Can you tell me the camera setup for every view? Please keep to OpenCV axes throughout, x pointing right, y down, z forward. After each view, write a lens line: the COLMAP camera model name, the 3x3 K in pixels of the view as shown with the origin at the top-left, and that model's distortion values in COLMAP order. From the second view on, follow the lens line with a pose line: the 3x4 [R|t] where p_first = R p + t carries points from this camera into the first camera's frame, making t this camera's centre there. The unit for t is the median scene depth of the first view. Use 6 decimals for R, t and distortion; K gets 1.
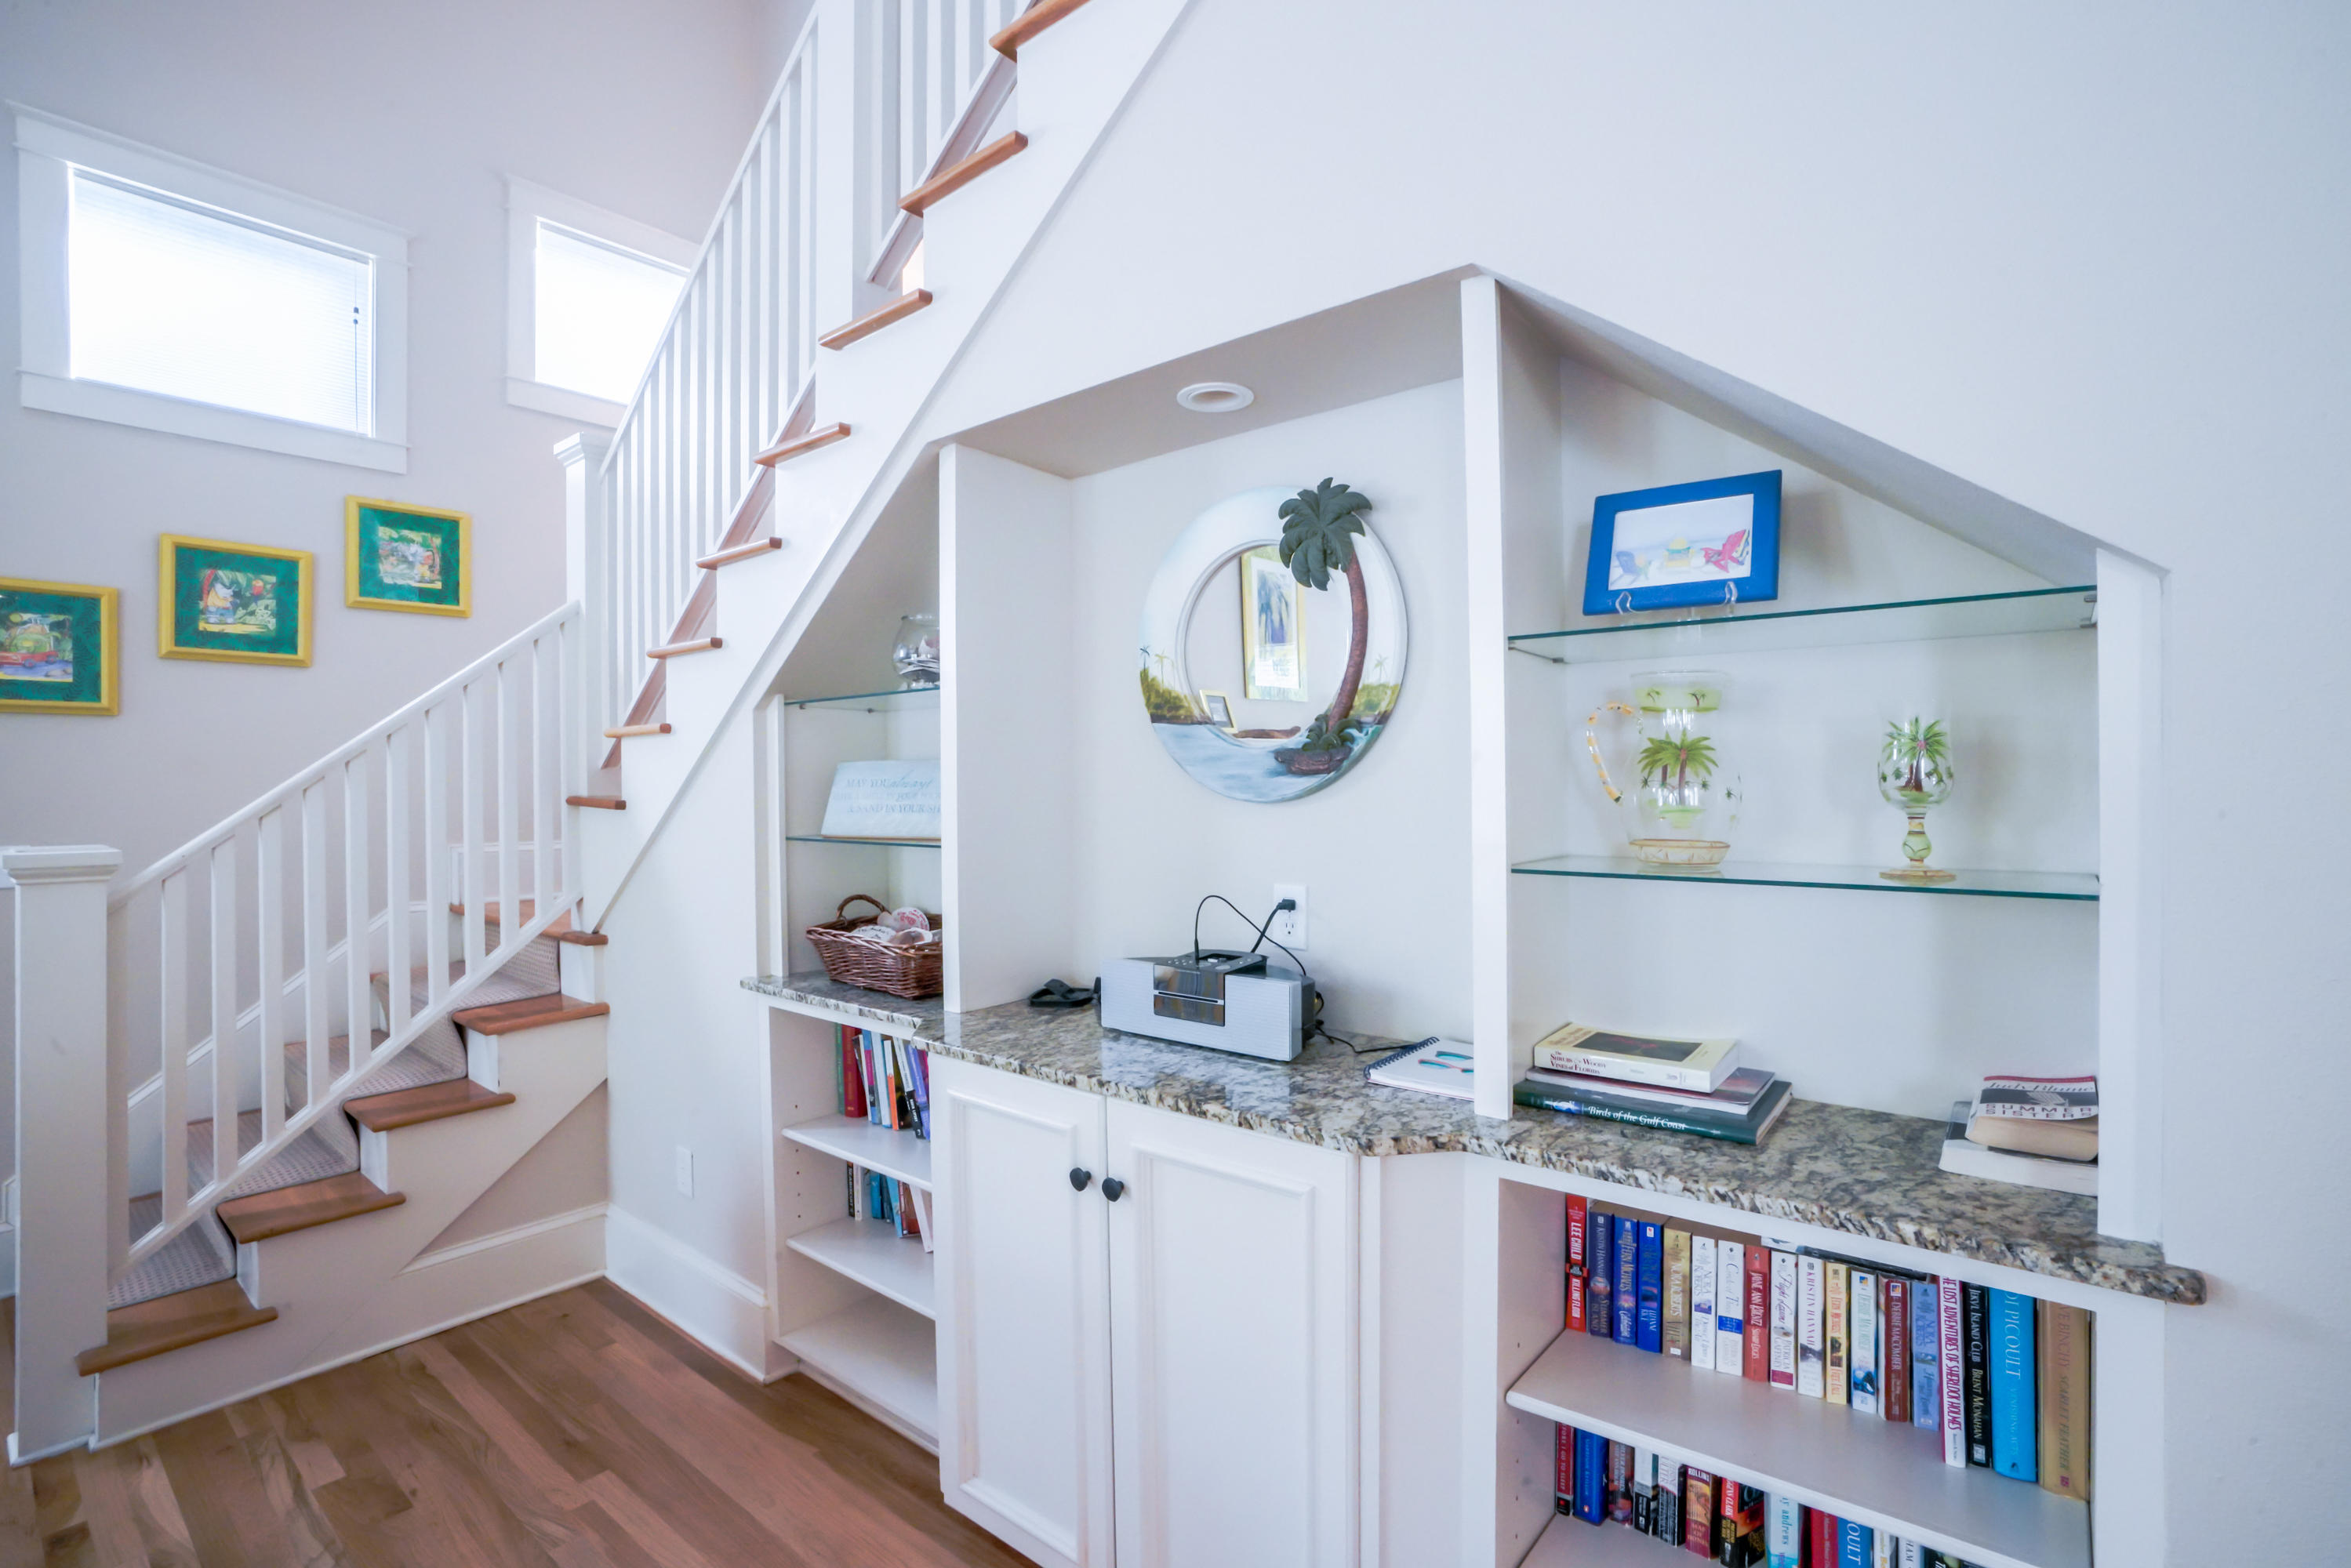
lens RADIAL K [[1091.5, 0, 1166.3], [0, 1091.5, 787.2], [0, 0, 1]] dist [-0.064839, 0.024787]
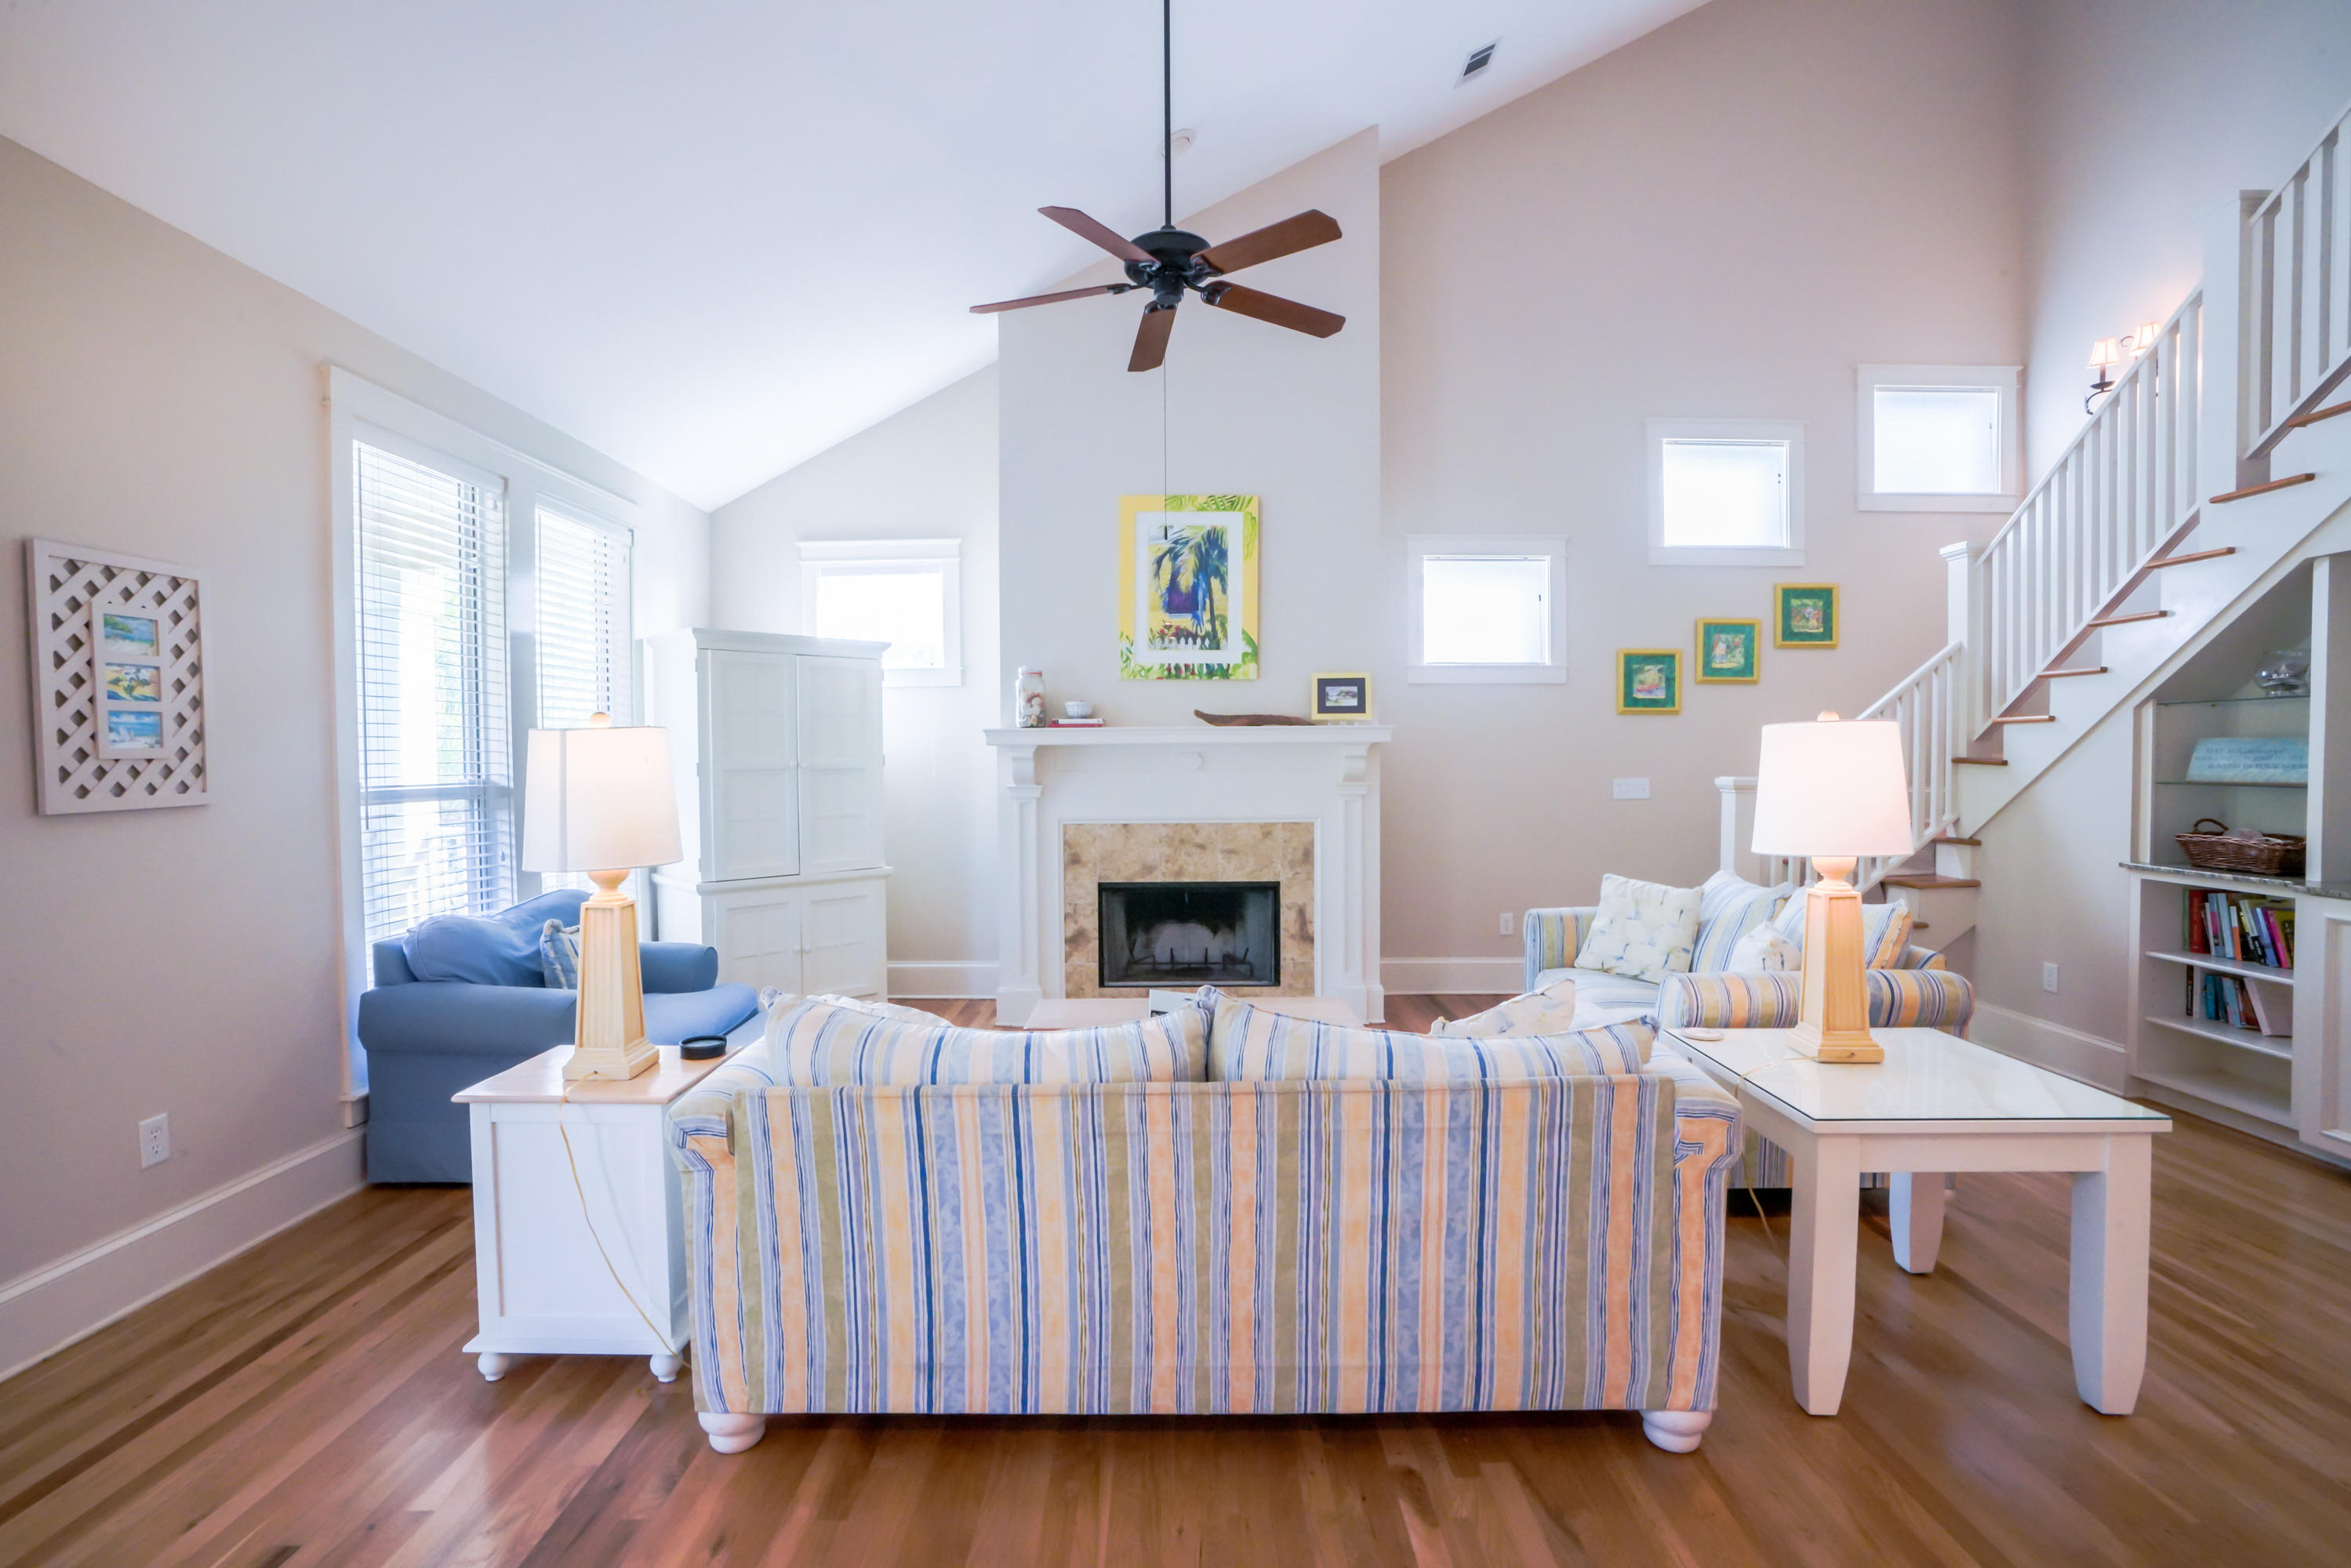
lens RADIAL K [[1091.5, 0, 1174.2], [0, 1091.5, 782.4], [0, 0, 1]] dist [-0.064839, 0.024787]
pose [[0.642092, 0.026678, -0.766163, -0.085993], [-0.006658, 0.999551, 0.029225, 0.010029], [0.766598, -0.013664, 0.641981, -1.463080]]
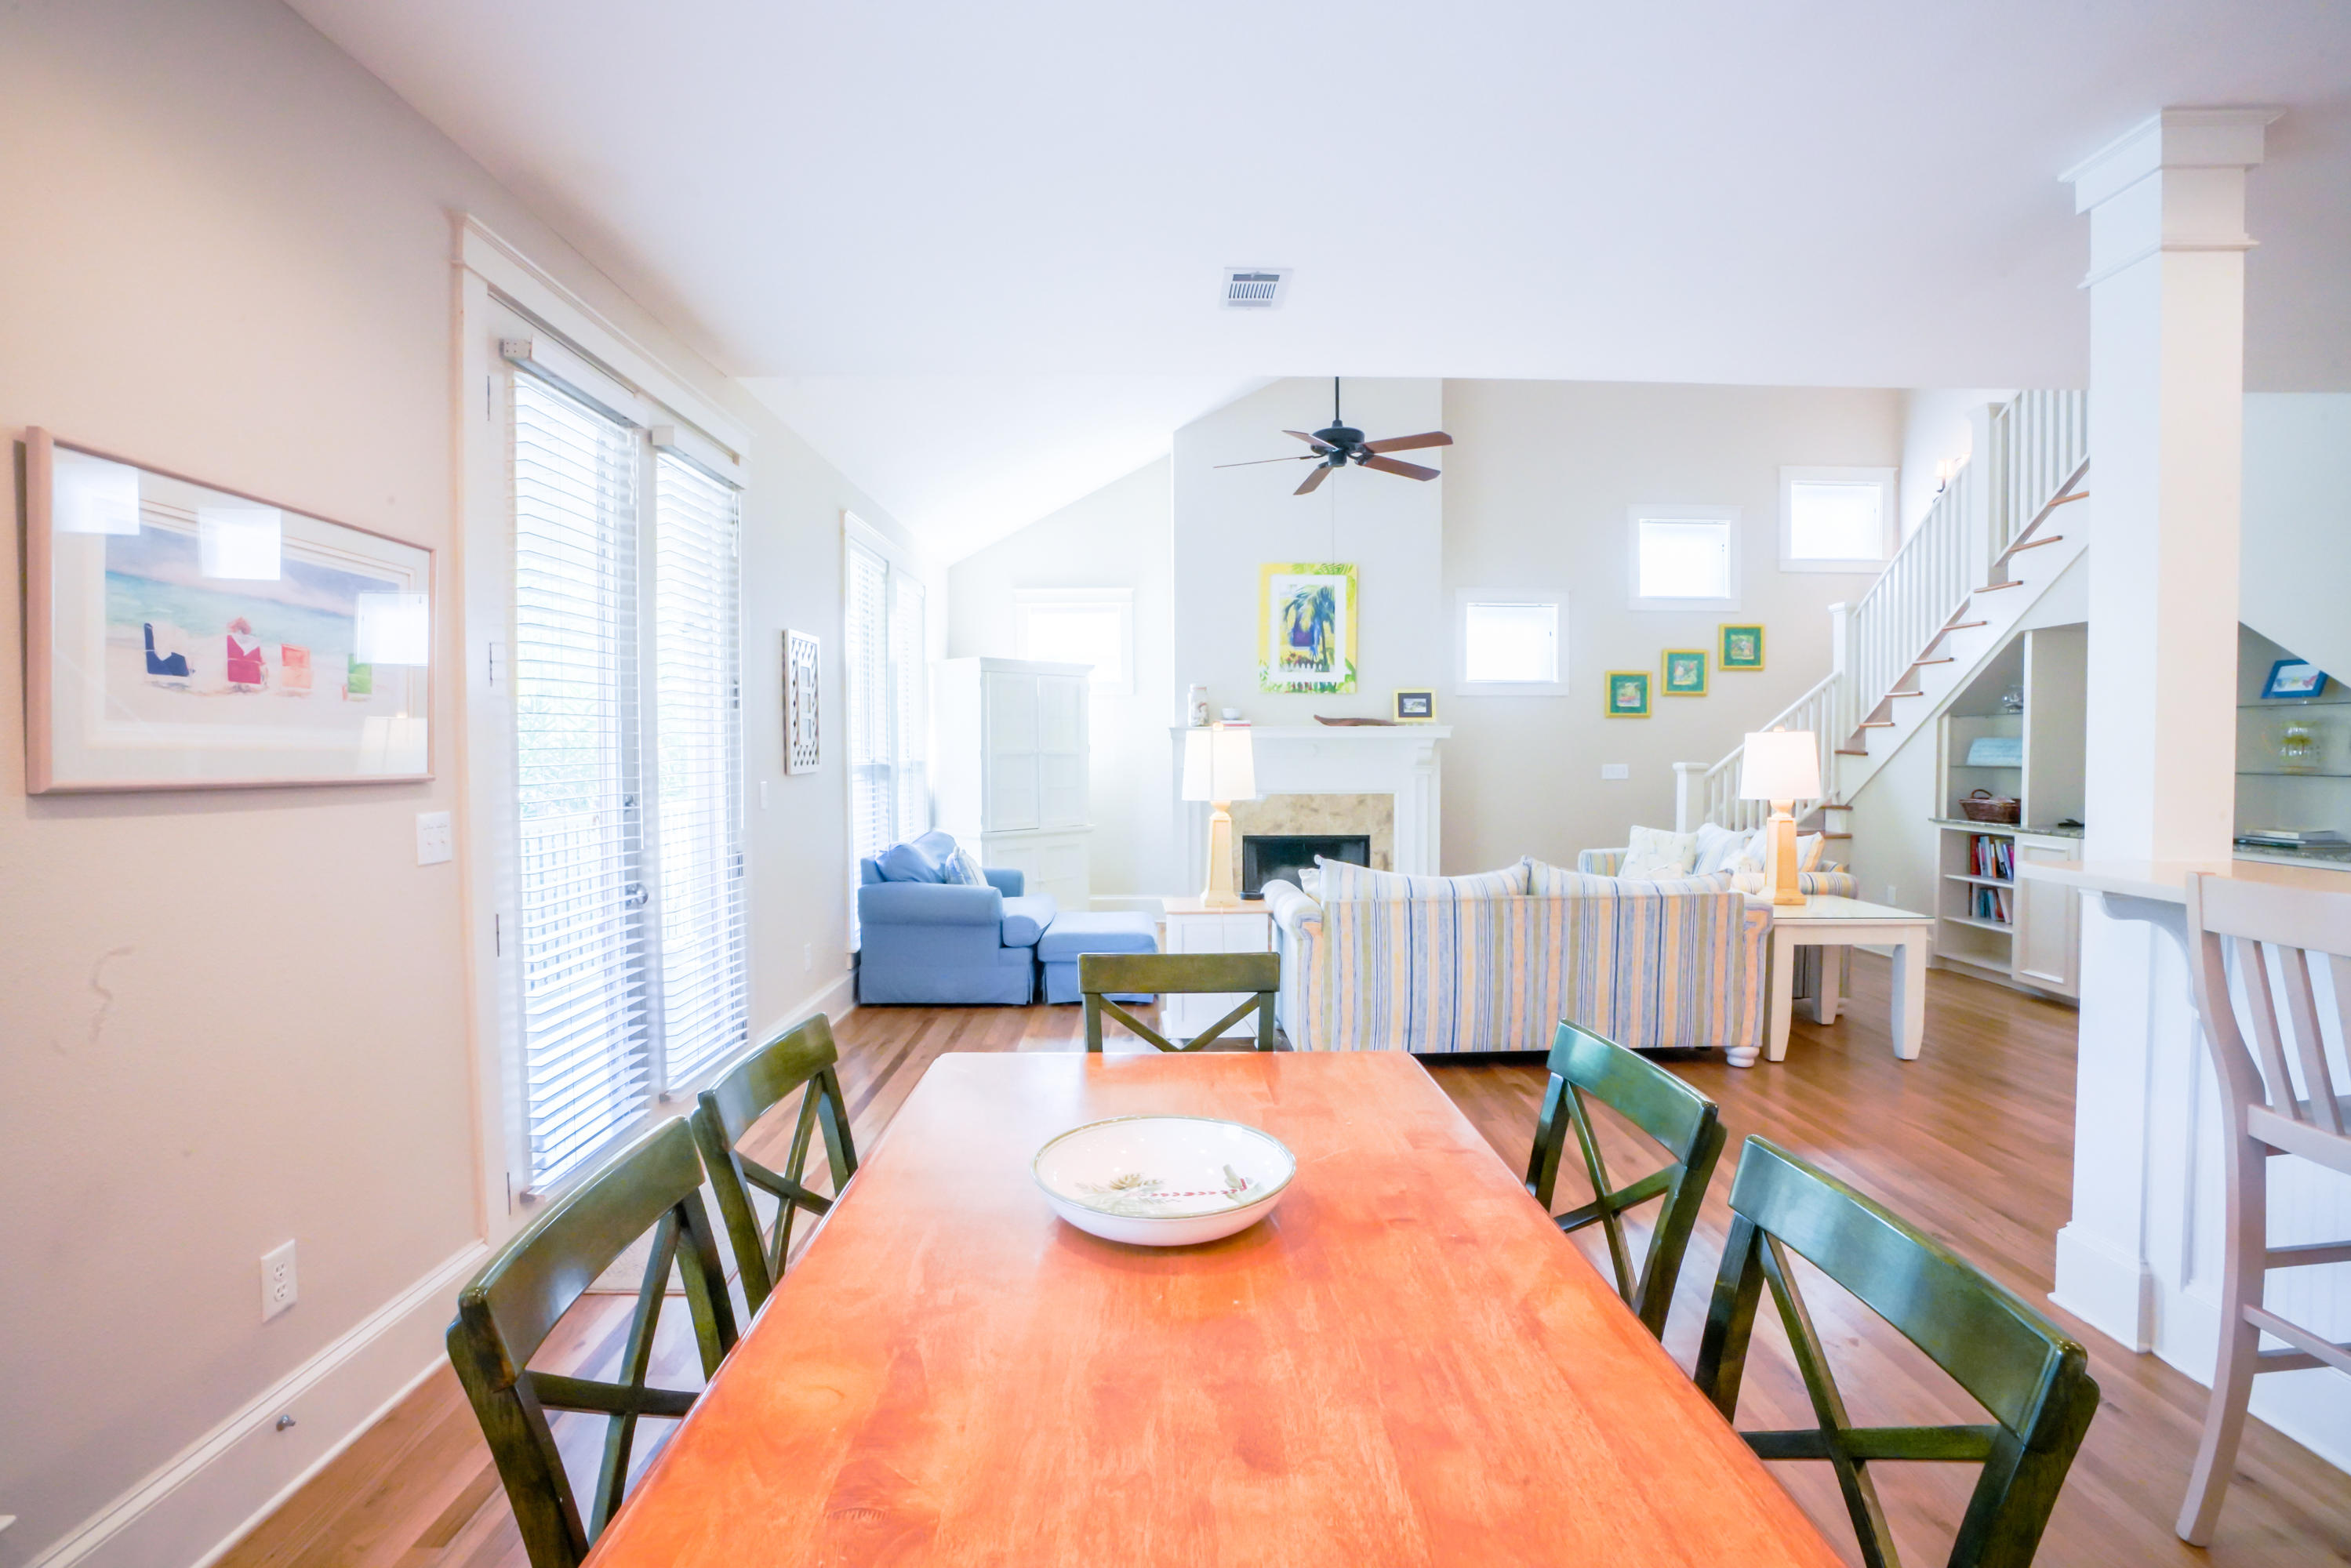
lens RADIAL K [[1091.5, 0, 1172.3], [0, 1091.5, 773.1], [0, 0, 1]] dist [-0.064839, 0.024787]
pose [[0.653360, 0.029166, -0.756485, 0.441709], [-0.011106, 0.999519, 0.028945, 0.010525], [0.756966, -0.010510, 0.653370, -2.528274]]
